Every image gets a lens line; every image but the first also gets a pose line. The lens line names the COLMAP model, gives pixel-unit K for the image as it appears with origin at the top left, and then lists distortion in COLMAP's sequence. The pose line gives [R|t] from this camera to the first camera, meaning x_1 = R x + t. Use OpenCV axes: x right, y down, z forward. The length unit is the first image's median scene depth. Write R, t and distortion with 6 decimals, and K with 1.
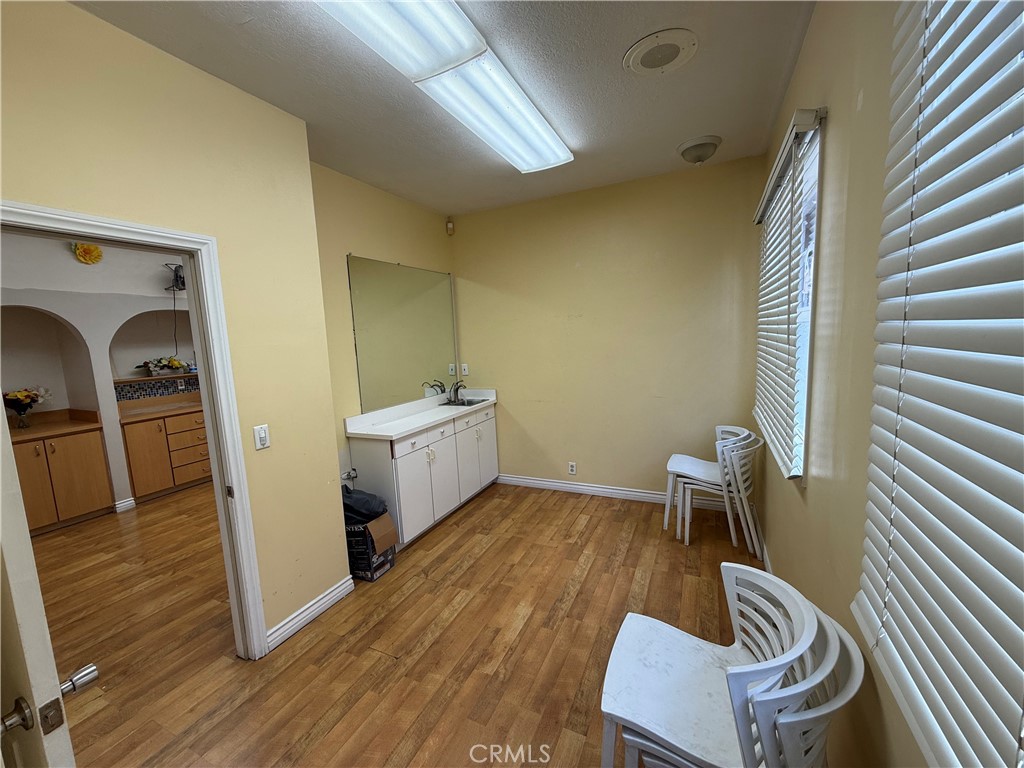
lens RADIAL K [[412.6, 0, 512.0], [0, 412.6, 384.0], [0, 0, 1]] dist [0.001731, -0.000248]
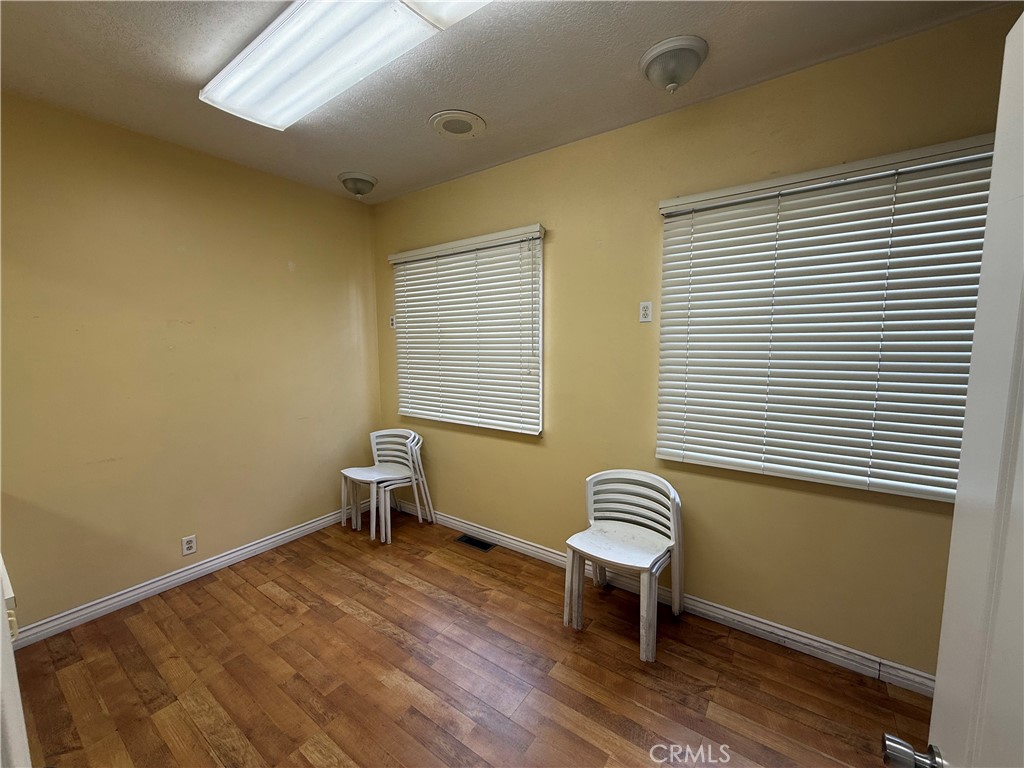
lens RADIAL K [[412.6, 0, 512.0], [0, 412.6, 384.0], [0, 0, 1]] dist [0.001731, -0.000248]
pose [[0.162059, -0.057213, 0.985121, -0.534551], [0.117098, 0.992379, 0.038371, -0.028526], [-0.979809, 0.109137, 0.167524, 0.427975]]
